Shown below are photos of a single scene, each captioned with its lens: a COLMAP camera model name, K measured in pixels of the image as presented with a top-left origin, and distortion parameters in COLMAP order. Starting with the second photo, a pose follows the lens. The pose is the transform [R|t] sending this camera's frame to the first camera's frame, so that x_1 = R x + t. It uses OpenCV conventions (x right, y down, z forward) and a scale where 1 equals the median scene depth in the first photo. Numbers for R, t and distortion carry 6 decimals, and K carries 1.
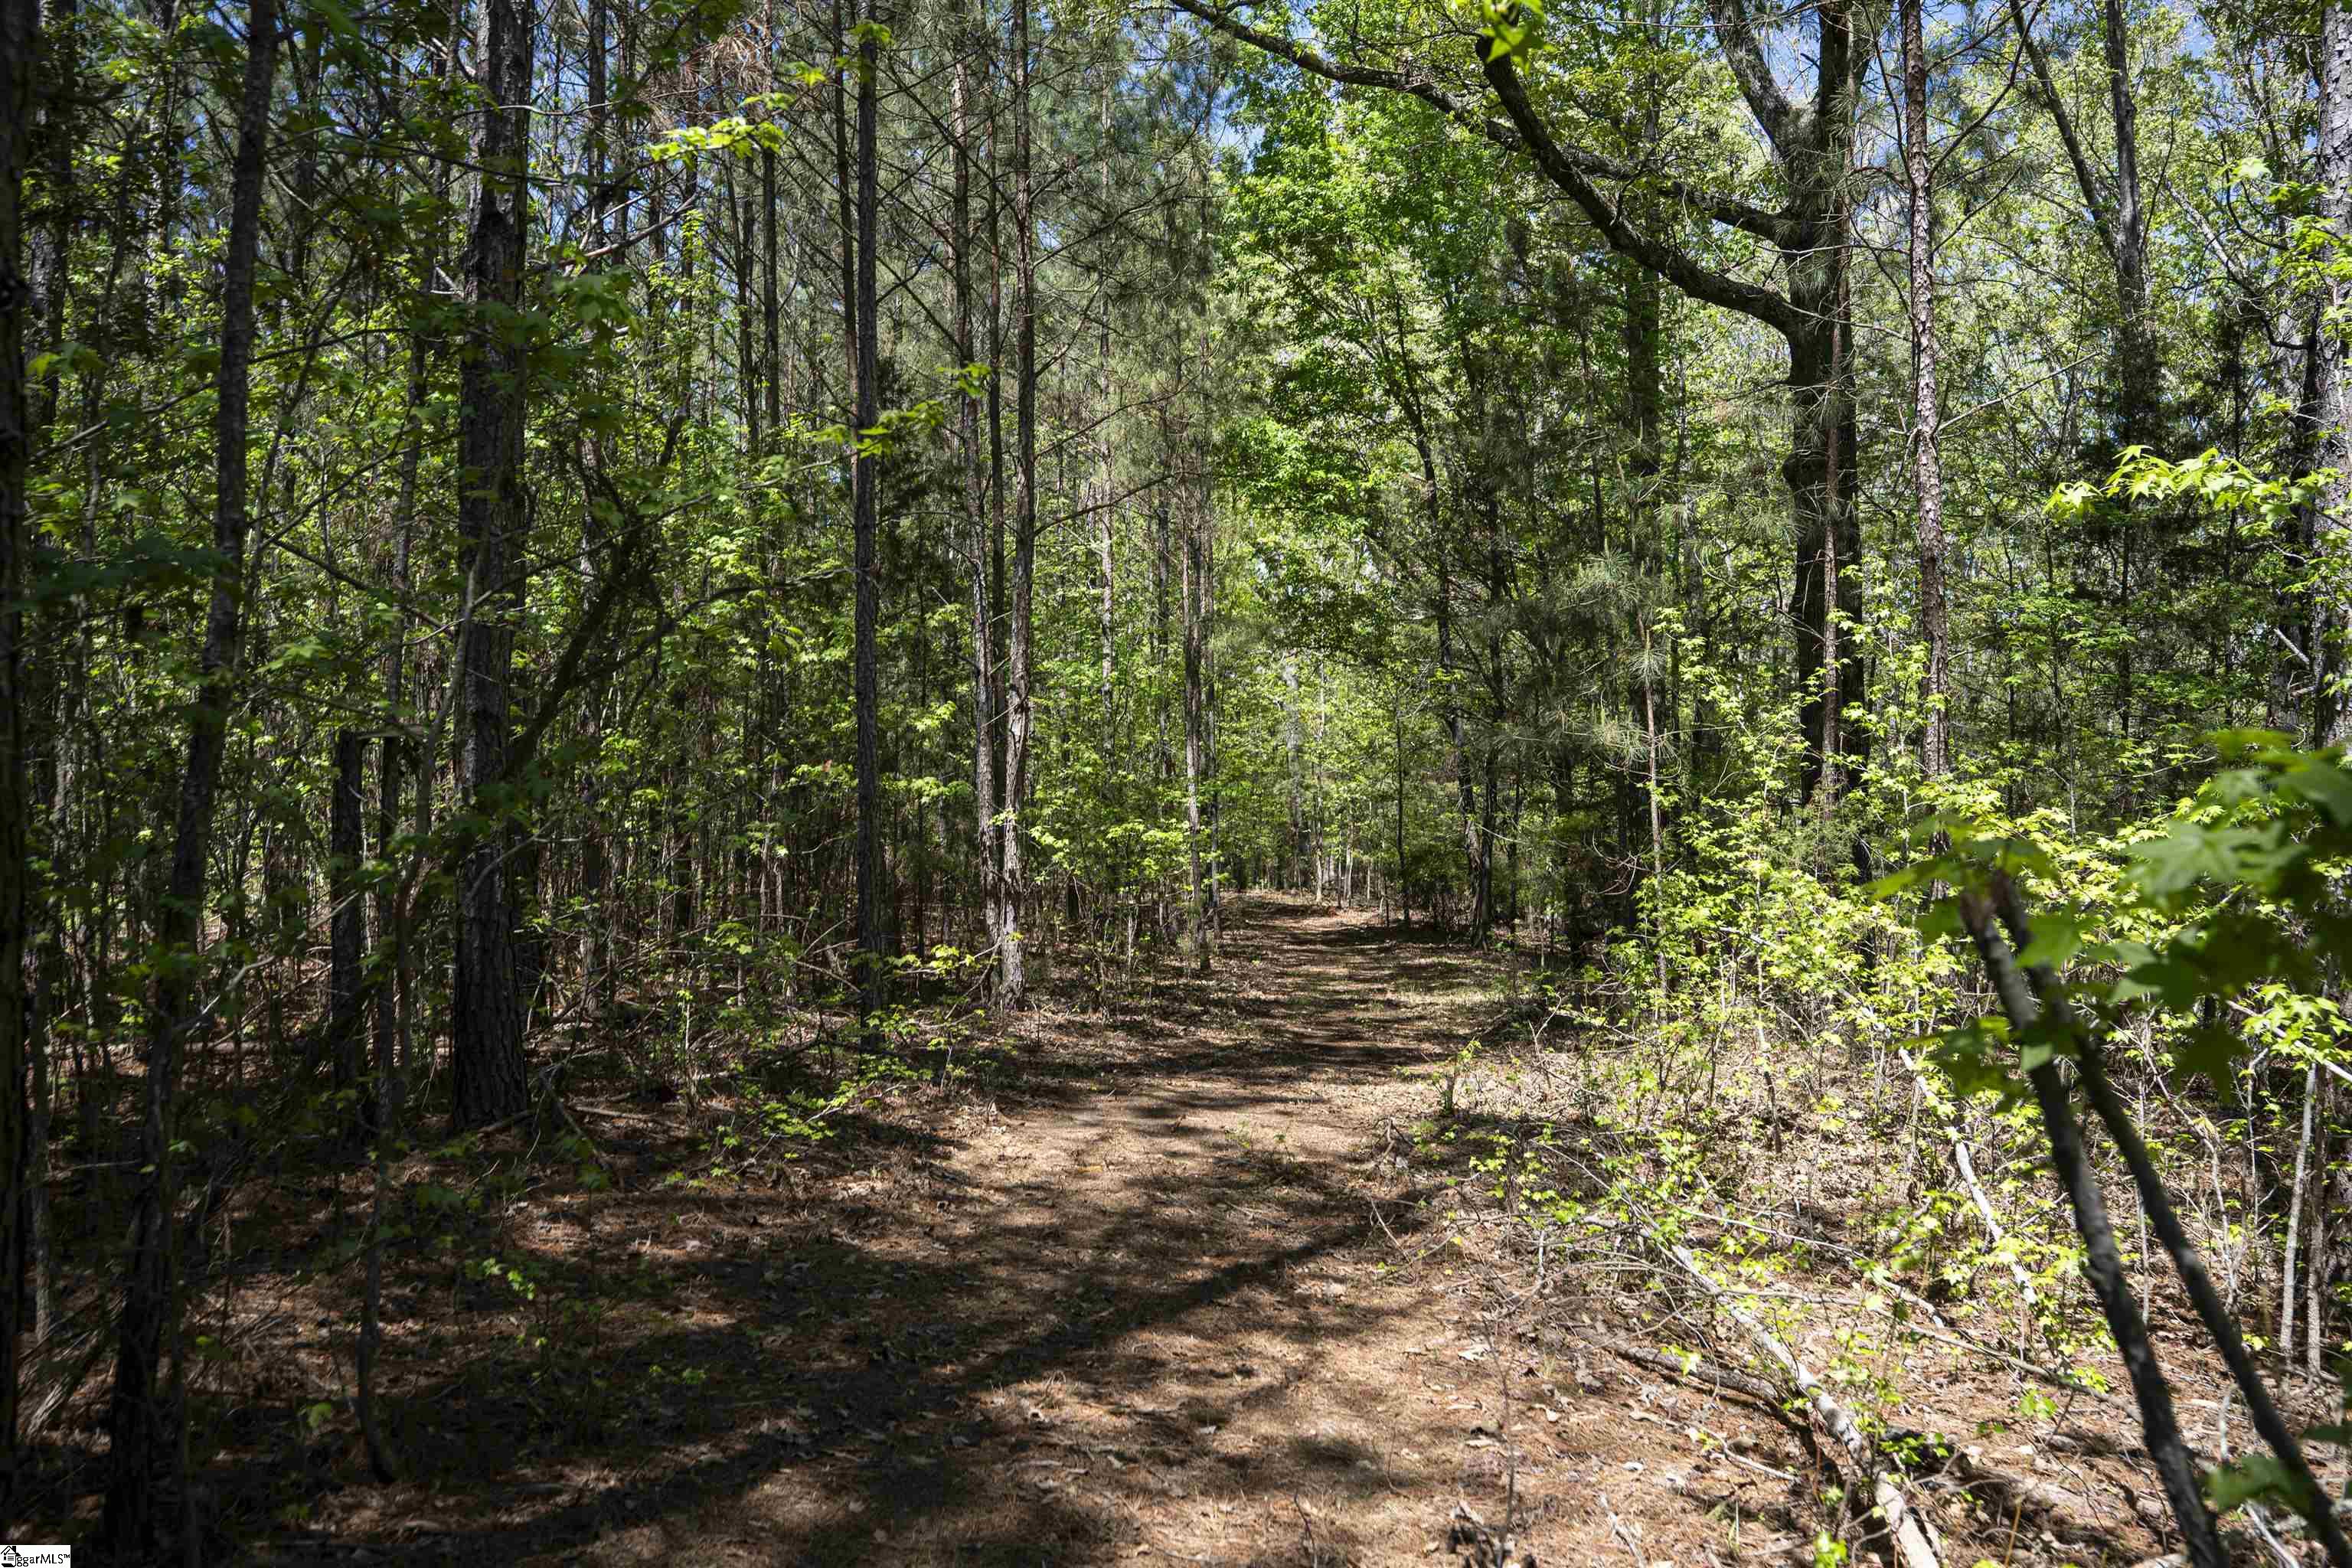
lens RADIAL K [[1901.3, 0, 1173.8], [0, 1901.3, 788.1], [0, 0, 1]] dist [-0.000764, -0.000003]
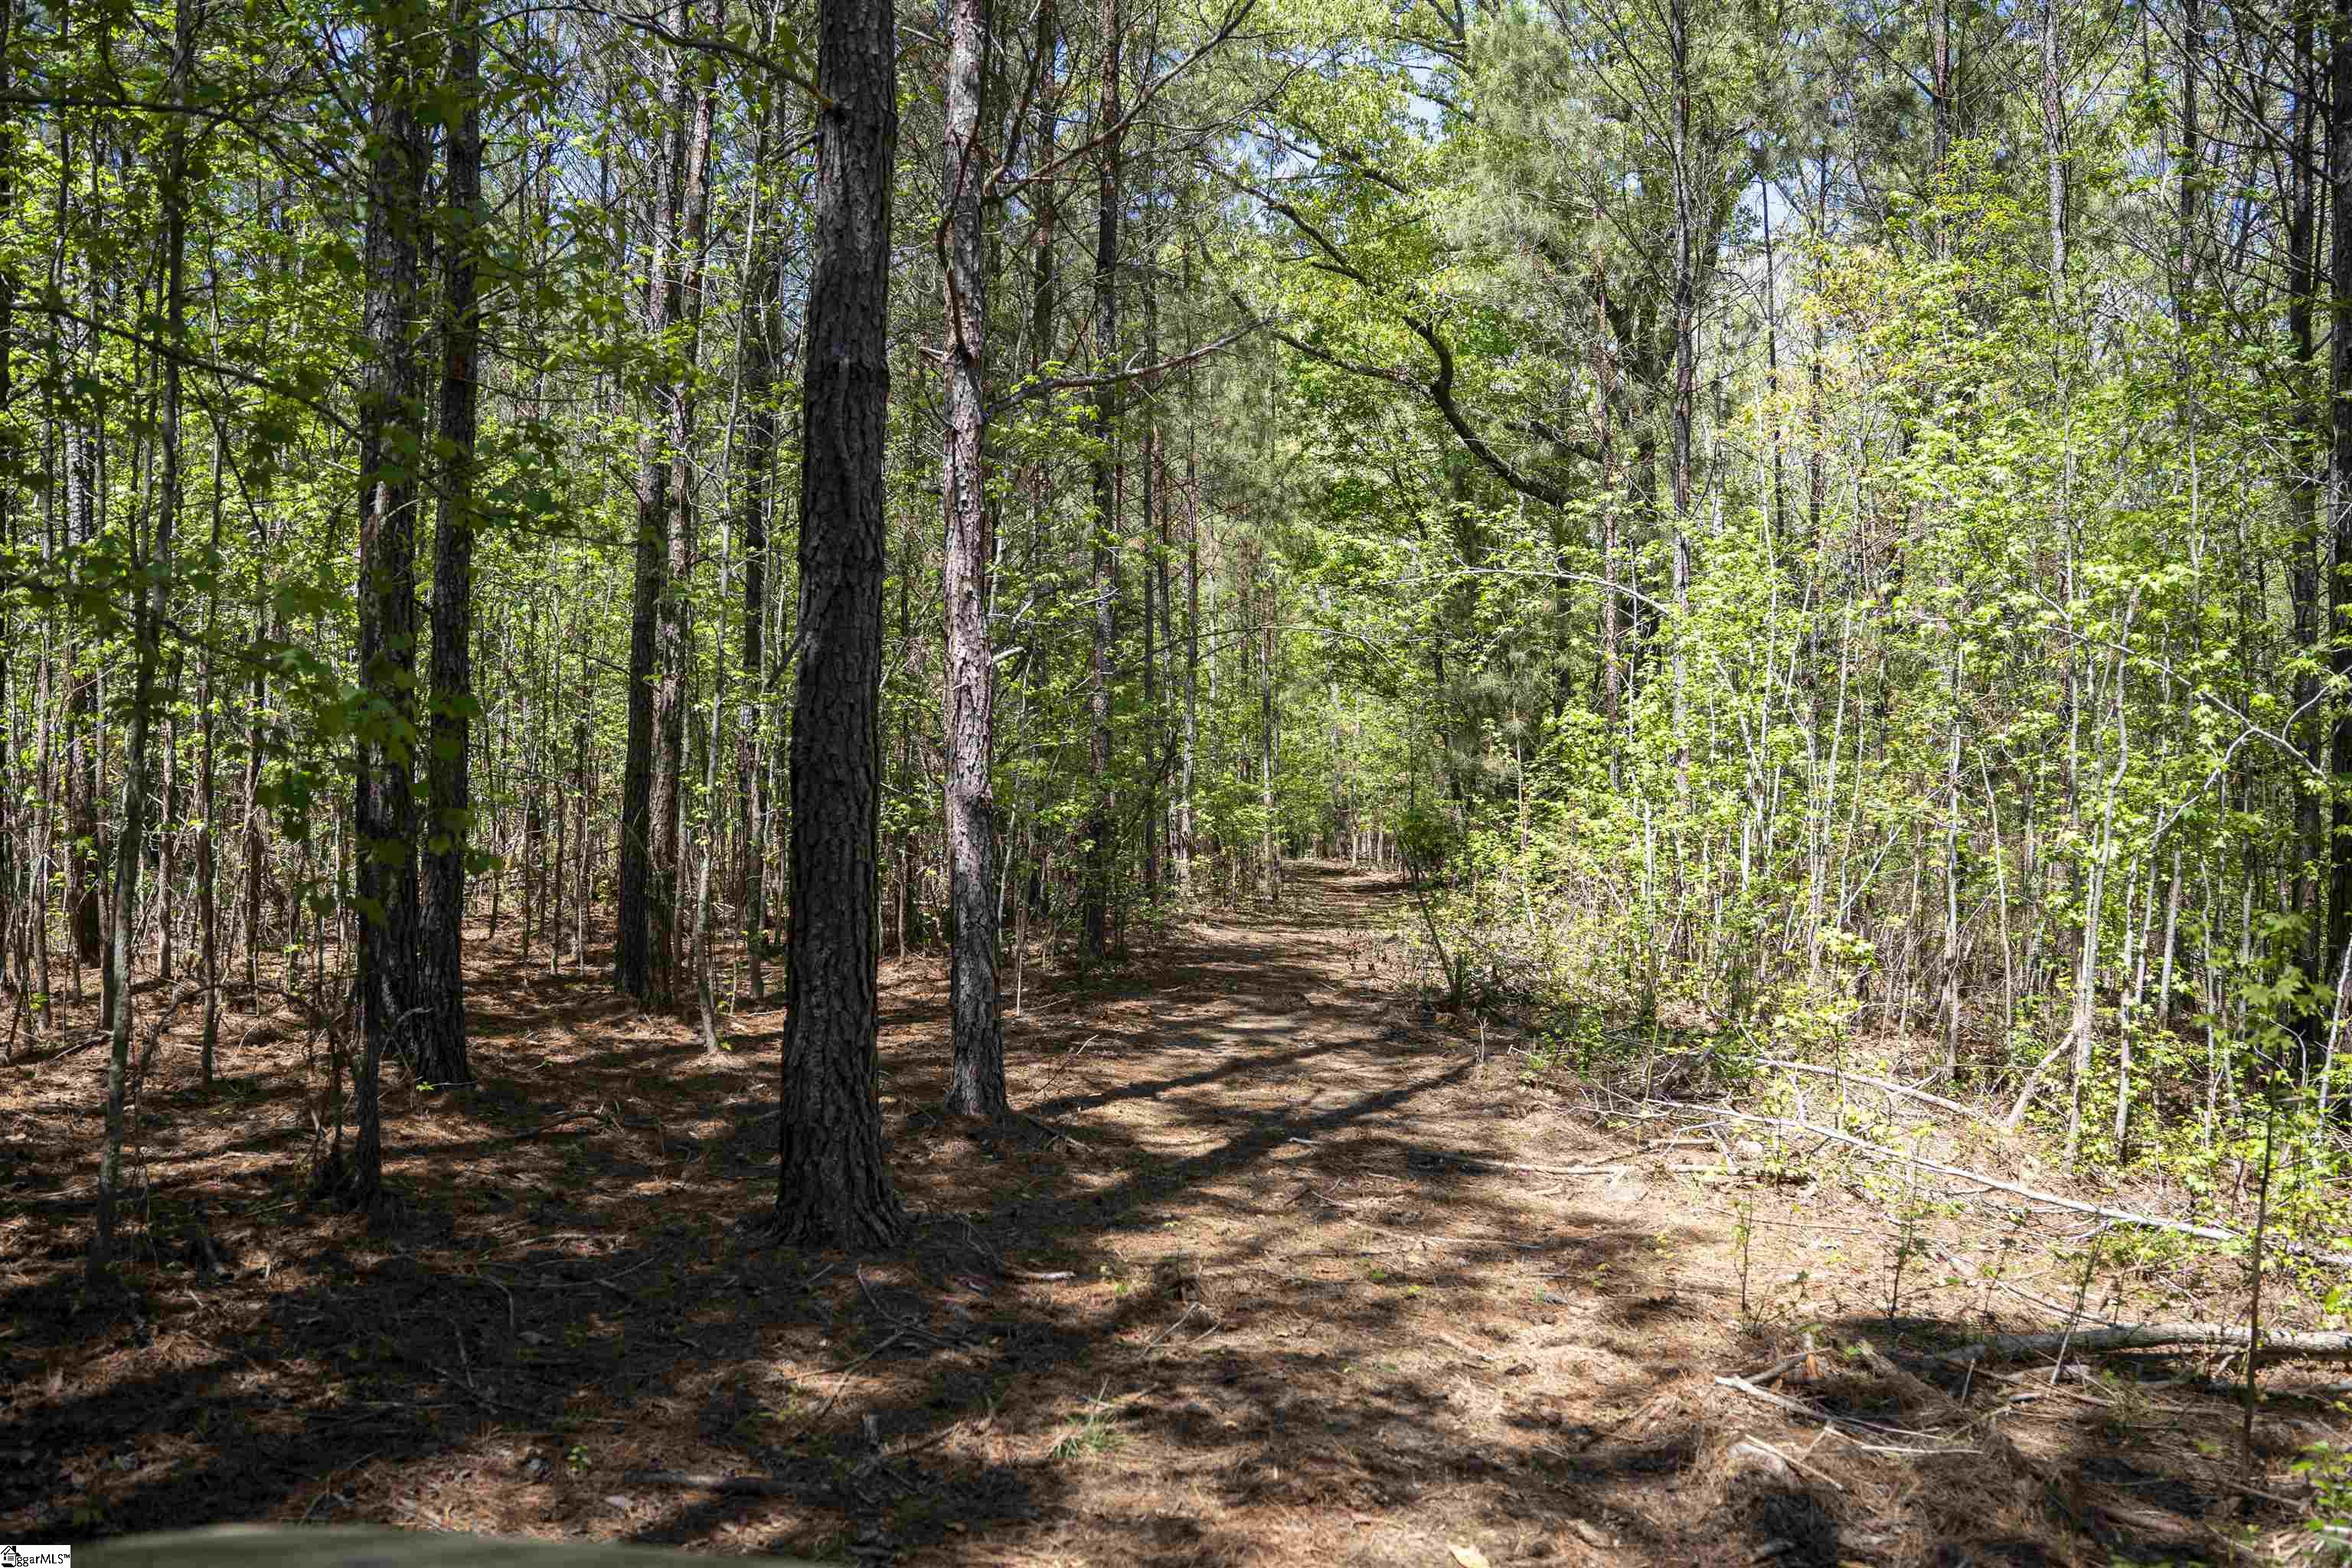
lens RADIAL K [[1901.3, 0, 1178.9], [0, 1901.3, 783.6], [0, 0, 1]] dist [-0.000764, -0.000003]
pose [[0.999778, -0.000221, -0.021082, -0.021976], [0.000396, 0.999965, 0.008317, -0.010353], [0.021079, -0.008324, 0.999743, -0.420599]]
